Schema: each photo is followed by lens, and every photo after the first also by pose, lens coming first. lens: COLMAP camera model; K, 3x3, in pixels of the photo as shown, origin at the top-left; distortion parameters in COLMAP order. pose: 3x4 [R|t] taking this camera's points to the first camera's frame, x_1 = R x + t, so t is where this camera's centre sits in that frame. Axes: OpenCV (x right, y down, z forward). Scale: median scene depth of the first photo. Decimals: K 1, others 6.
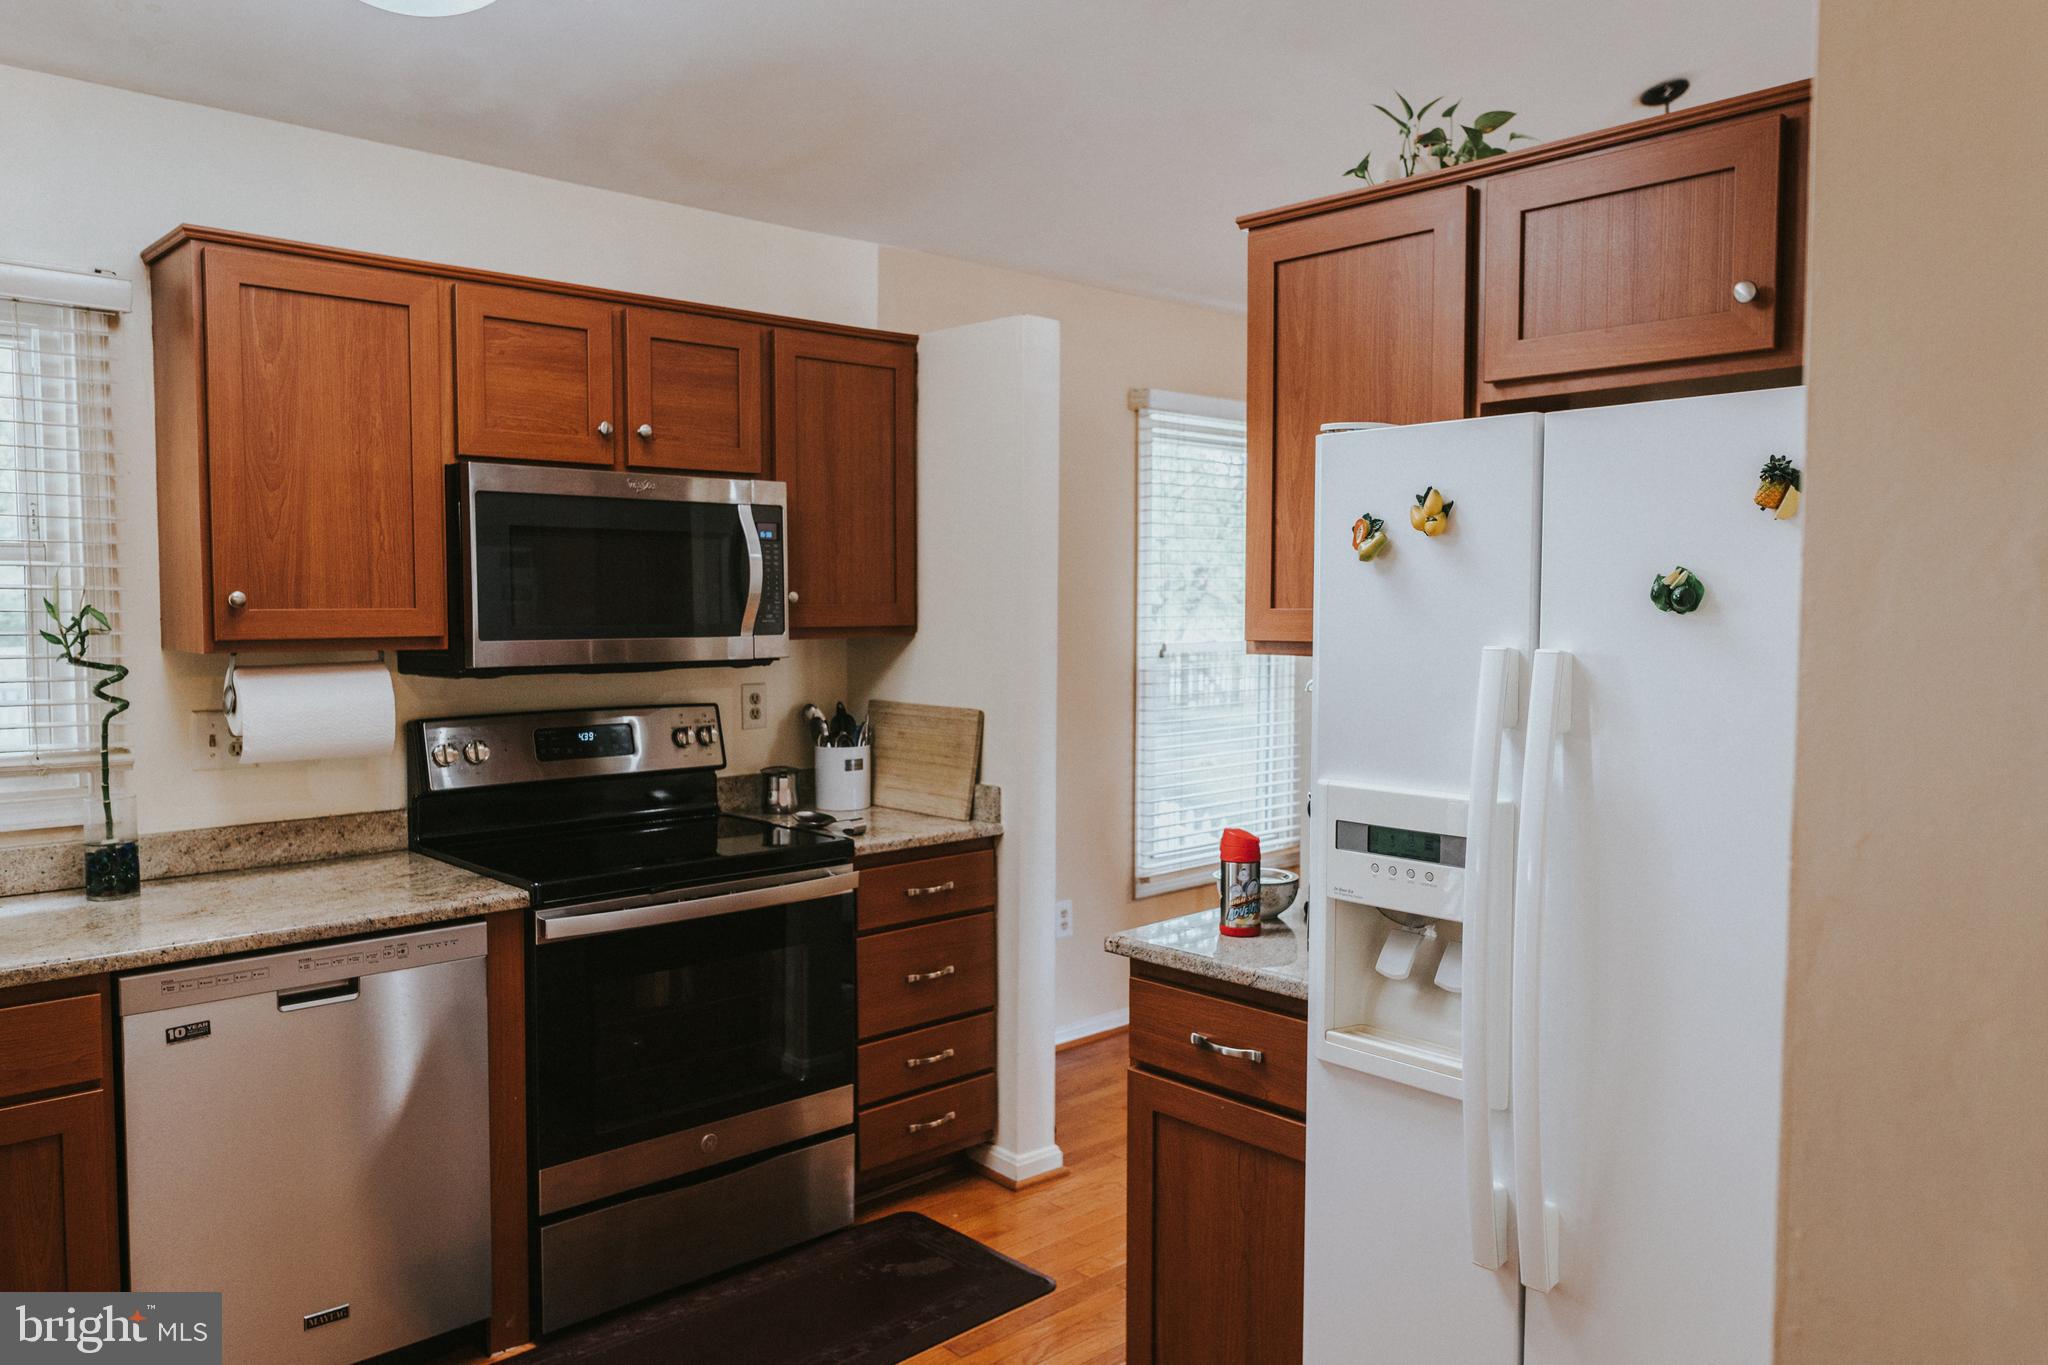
lens RADIAL K [[1425.8, 0, 1002.3], [0, 1425.8, 682.3], [0, 0, 1]] dist [-0.006033, 0.007750]
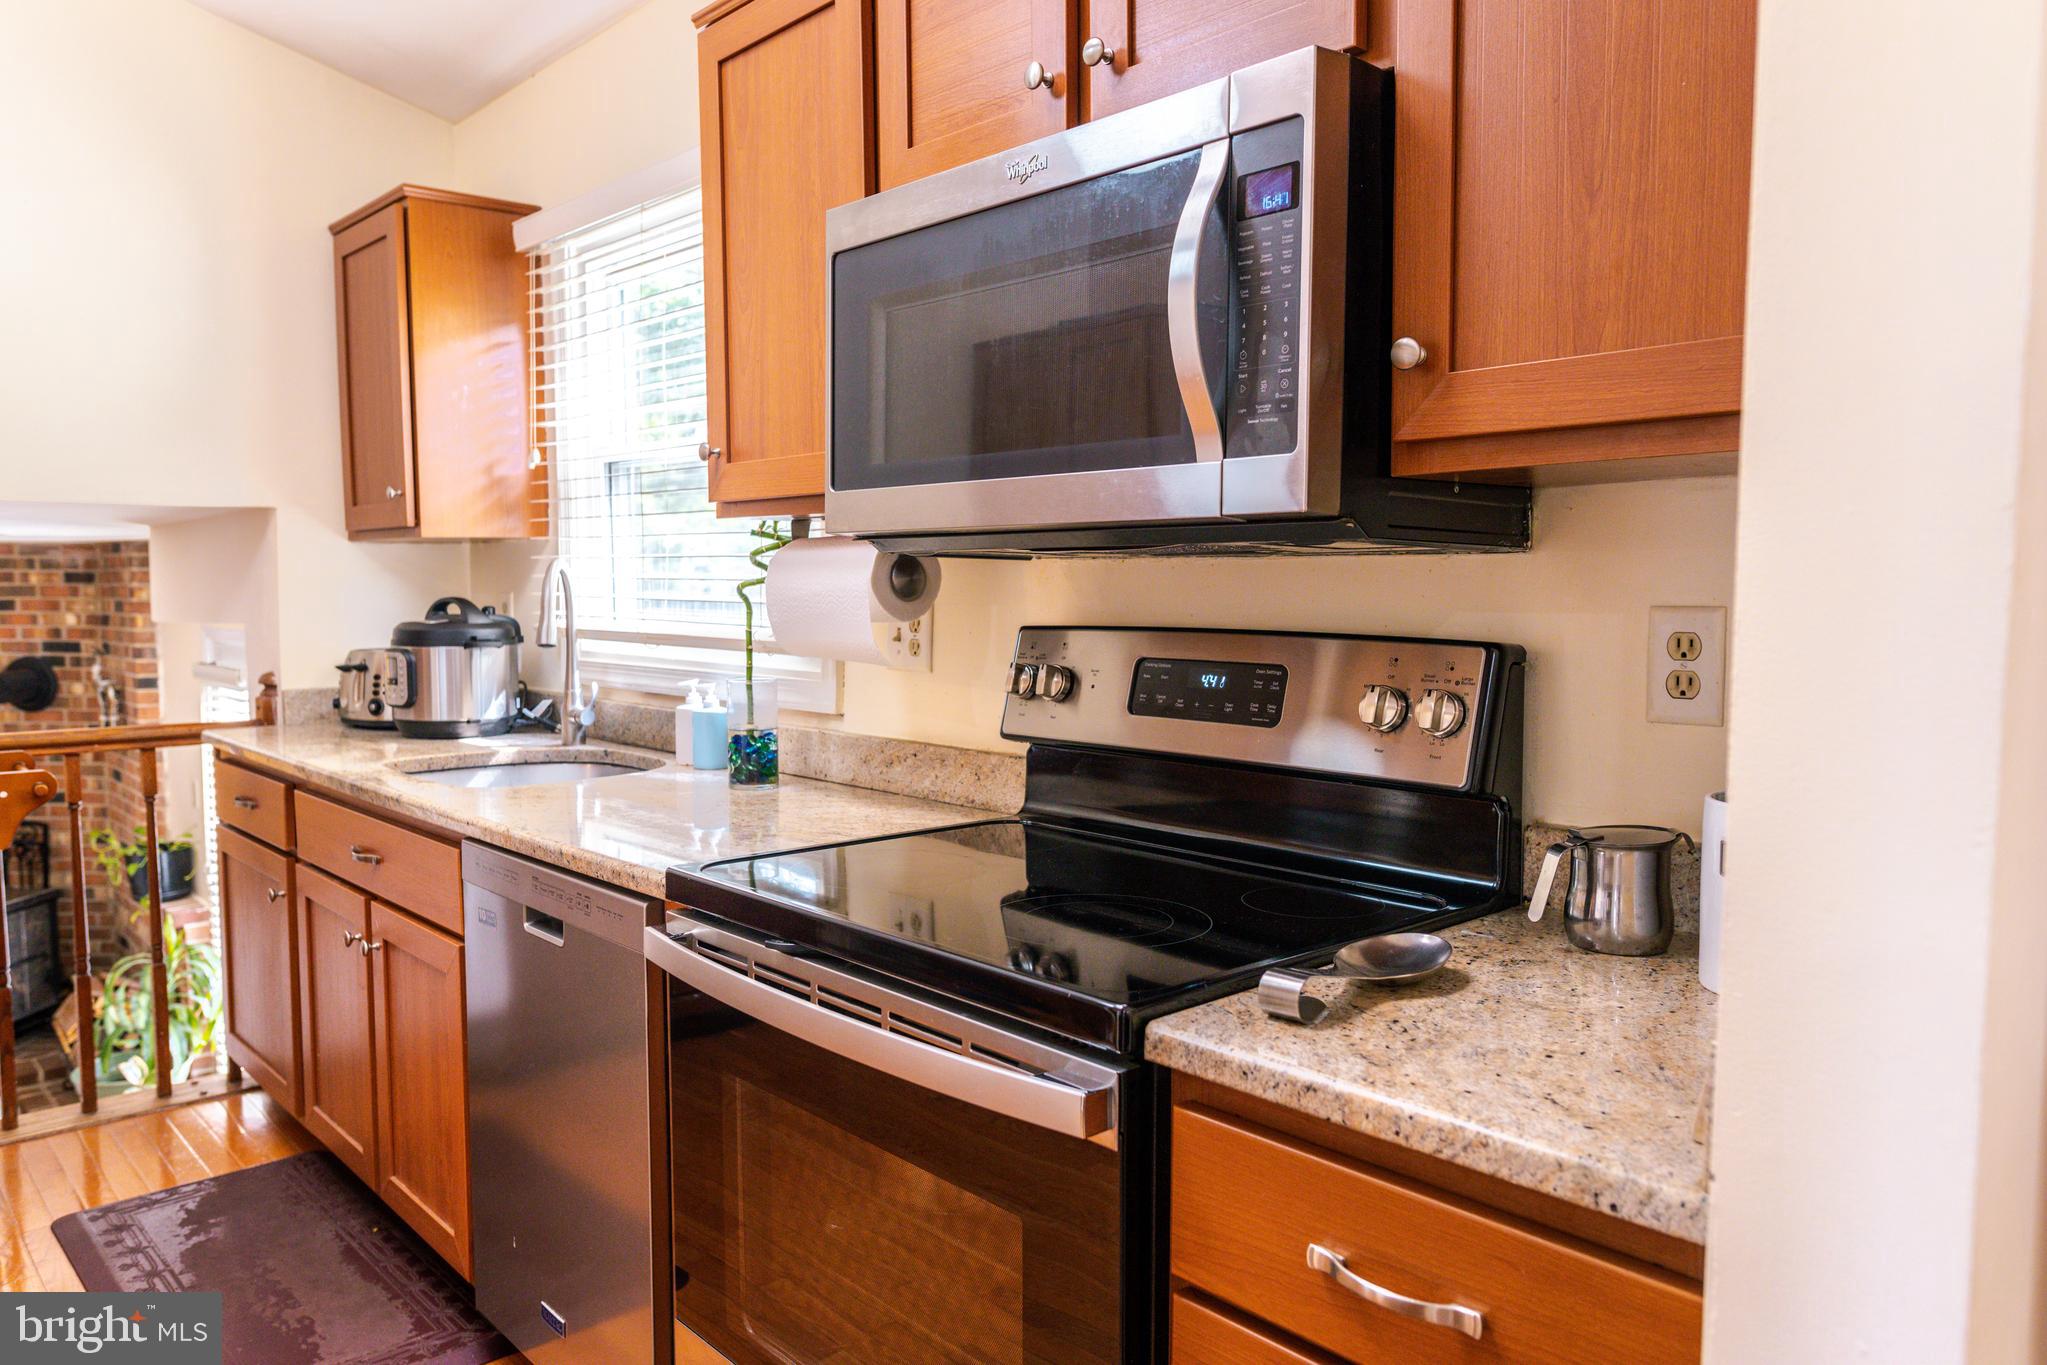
lens RADIAL K [[1425.1, 0, 1032.5], [0, 1425.1, 689.0], [0, 0, 1]] dist [-0.006033, 0.007750]
pose [[-0.012733, 0.072203, -0.997309, 0.291028], [-0.059066, 0.995594, 0.072833, 0.007945], [0.998173, 0.059834, -0.008412, 1.154788]]
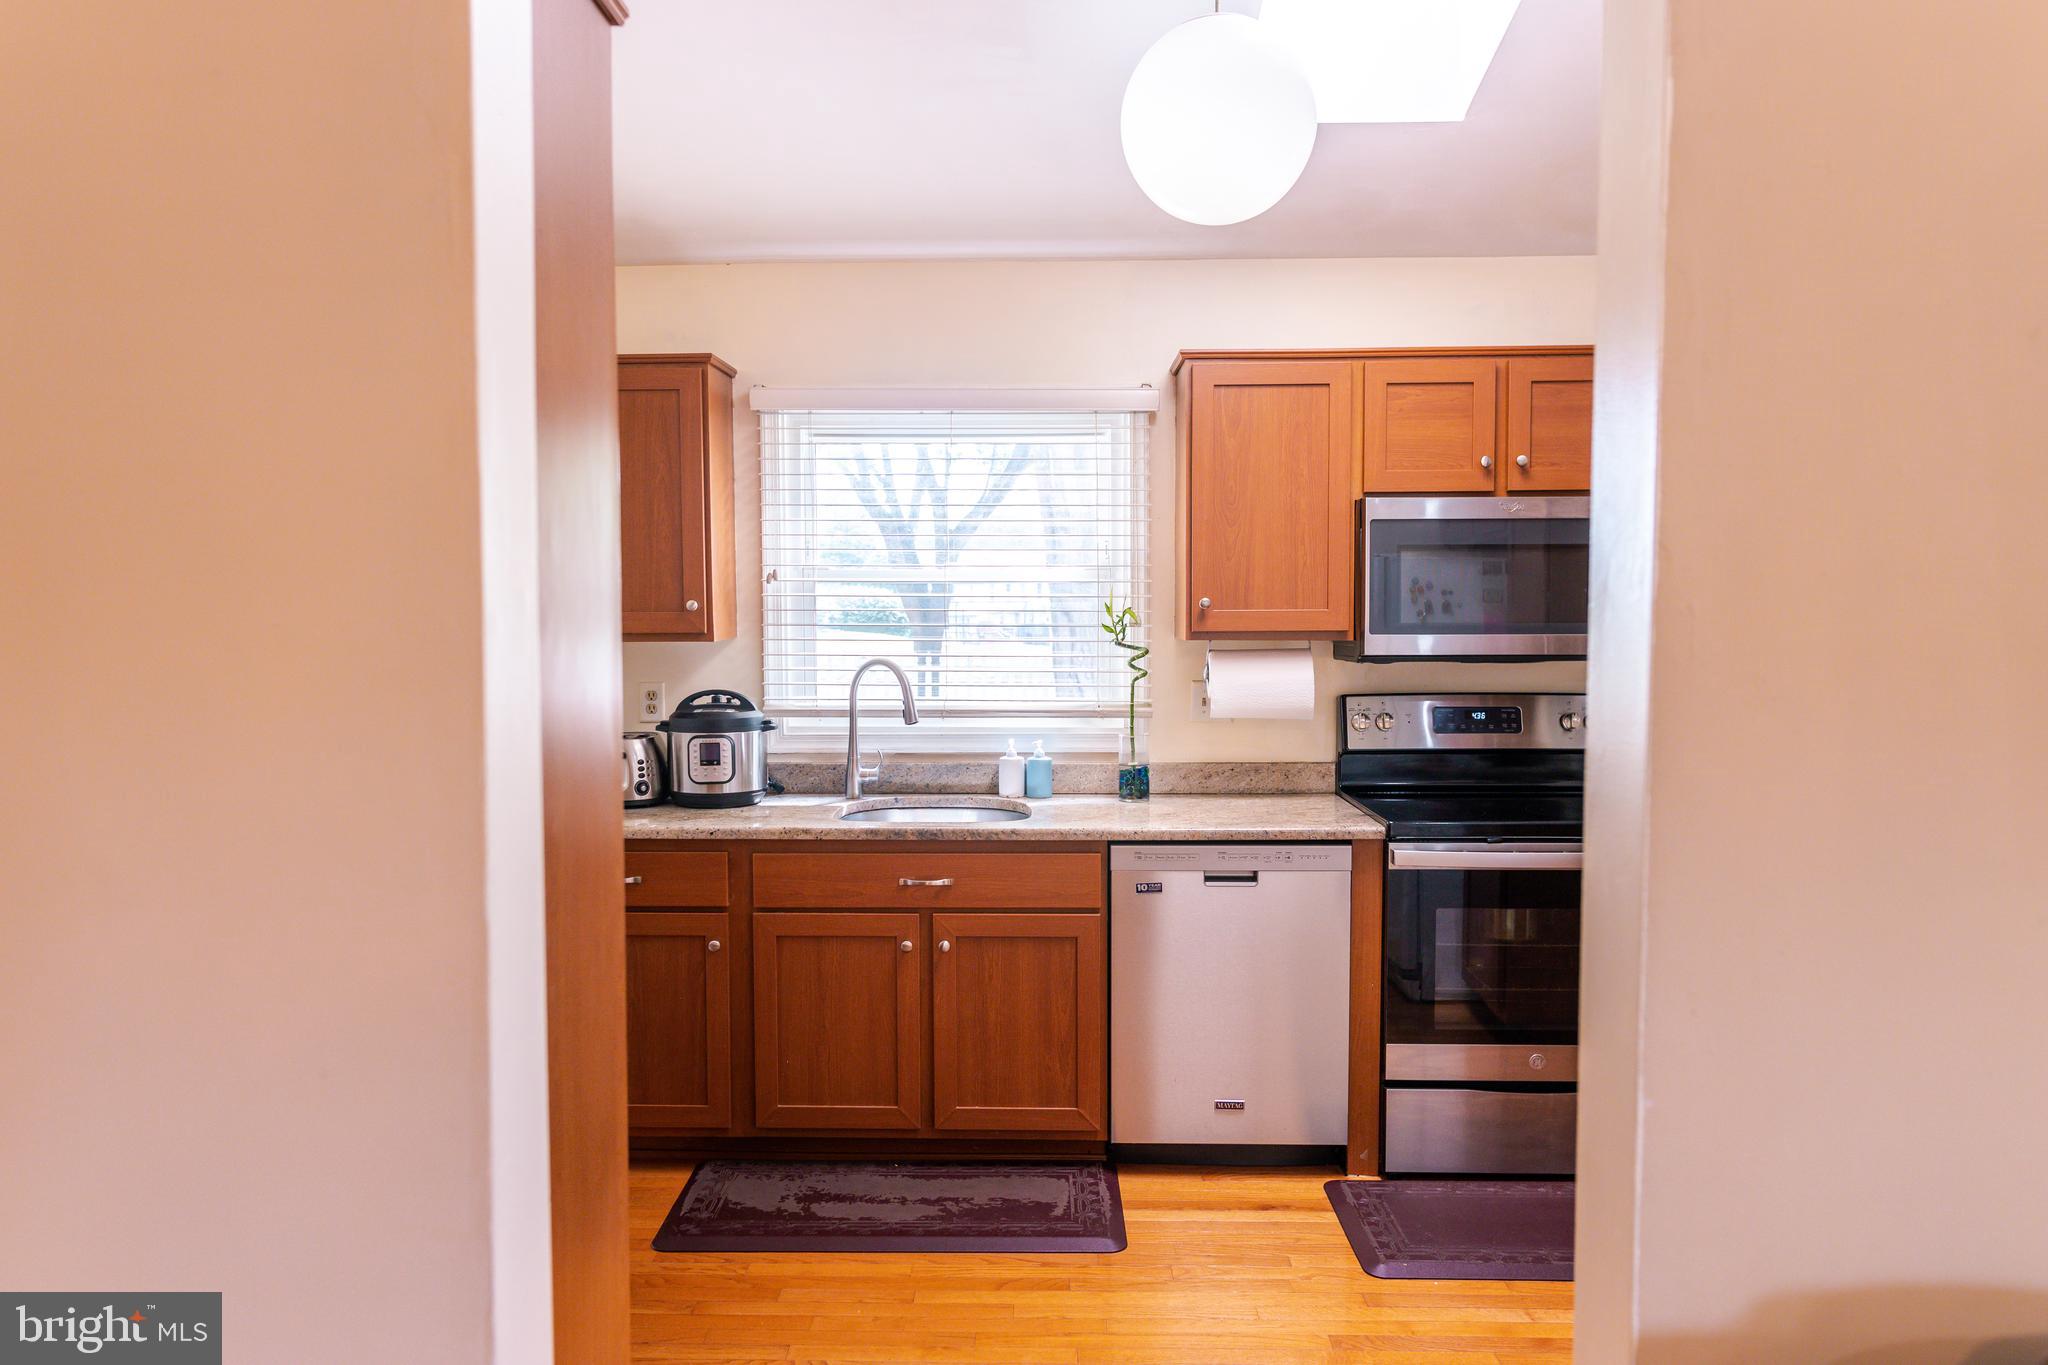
lens RADIAL K [[1425.8, 0, 1033.6], [0, 1425.8, 681.5], [0, 0, 1]] dist [-0.006033, 0.007750]
pose [[0.721879, 0.036309, -0.691066, 0.329664], [-0.035414, 0.999252, 0.015507, 0.004835], [0.691112, 0.013279, 0.722625, -0.162796]]
